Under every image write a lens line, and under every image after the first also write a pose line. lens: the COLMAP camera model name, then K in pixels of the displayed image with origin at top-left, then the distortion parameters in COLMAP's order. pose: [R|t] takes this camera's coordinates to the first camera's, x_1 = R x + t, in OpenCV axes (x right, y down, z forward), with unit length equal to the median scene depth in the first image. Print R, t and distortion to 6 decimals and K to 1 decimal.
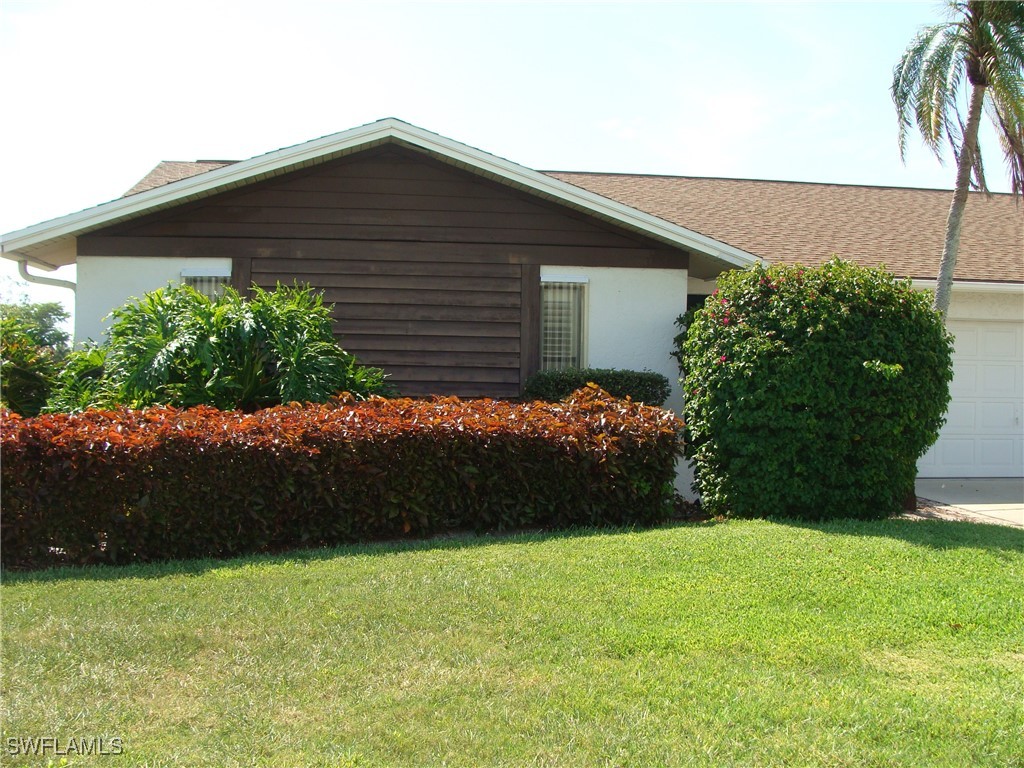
lens RADIAL K [[1161.6, 0, 525.5], [0, 1161.6, 417.1], [0, 0, 1]] dist [-0.205722, 0.274859]
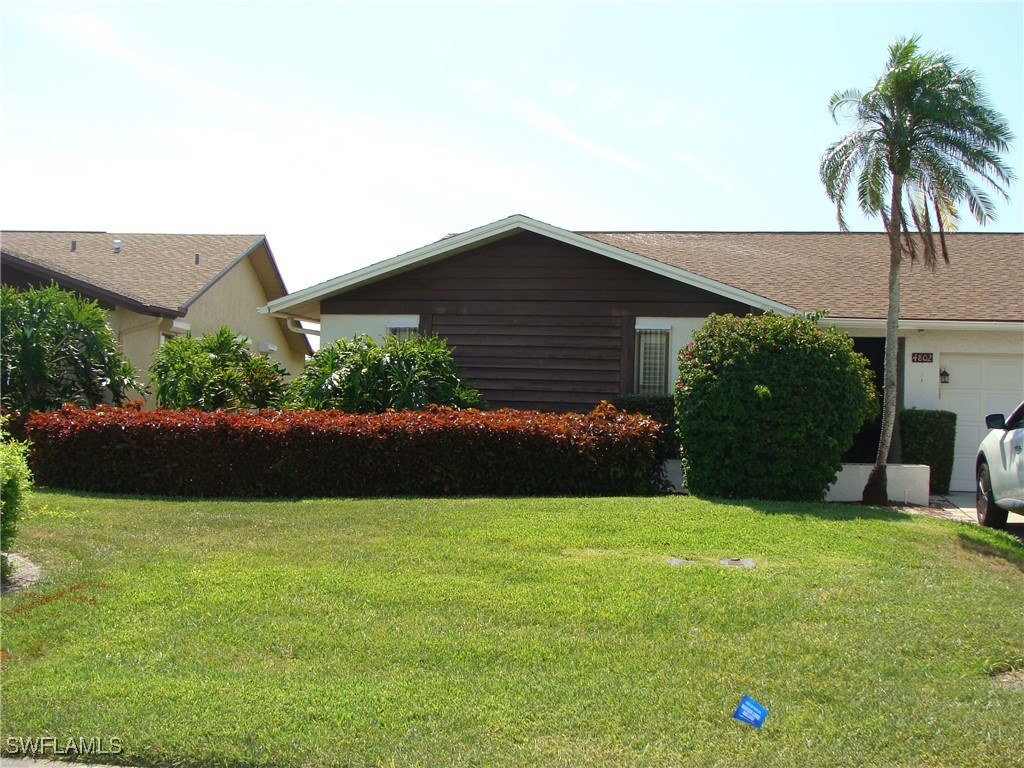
lens RADIAL K [[1161.6, 0, 525.5], [0, 1161.6, 417.1], [0, 0, 1]] dist [-0.205722, 0.274859]
pose [[0.932371, 0.013562, -0.361249, 0.511399], [-0.025884, 0.999236, -0.029291, 0.037442], [0.360575, 0.036661, 0.932009, -0.394981]]
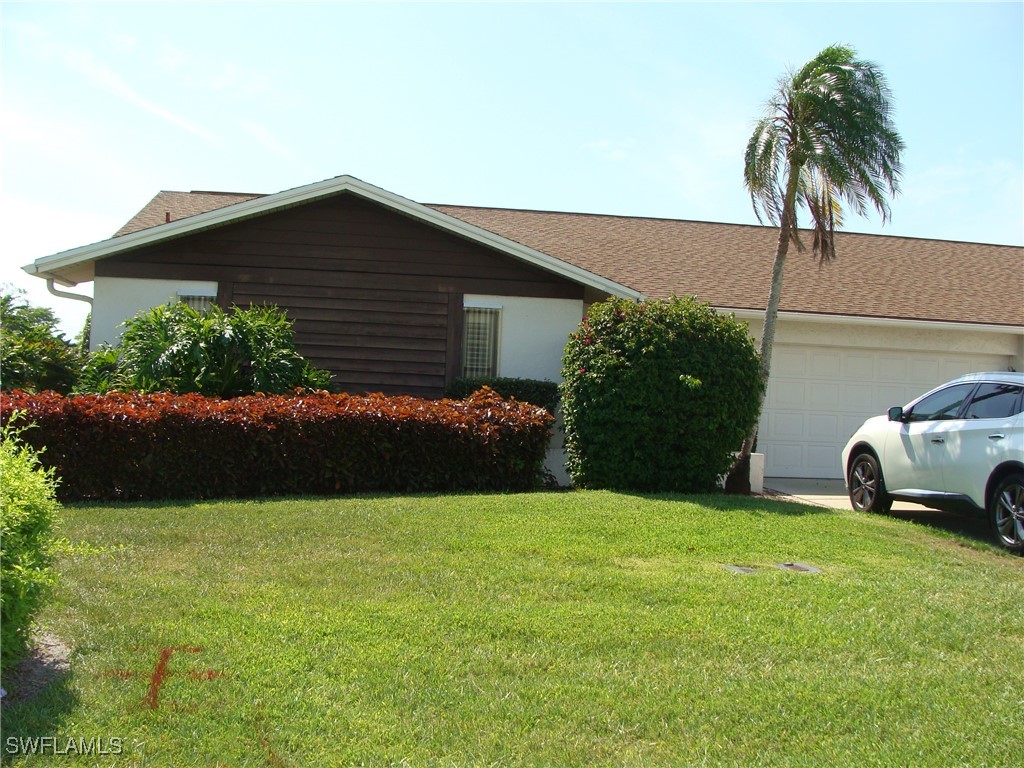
lens RADIAL K [[1161.6, 0, 525.5], [0, 1161.6, 417.1], [0, 0, 1]] dist [-0.205722, 0.274859]
pose [[0.999554, 0.026946, 0.012861, 0.090086], [-0.026745, 0.999521, -0.015559, 0.026619], [-0.013274, 0.015208, 0.999796, -0.337242]]
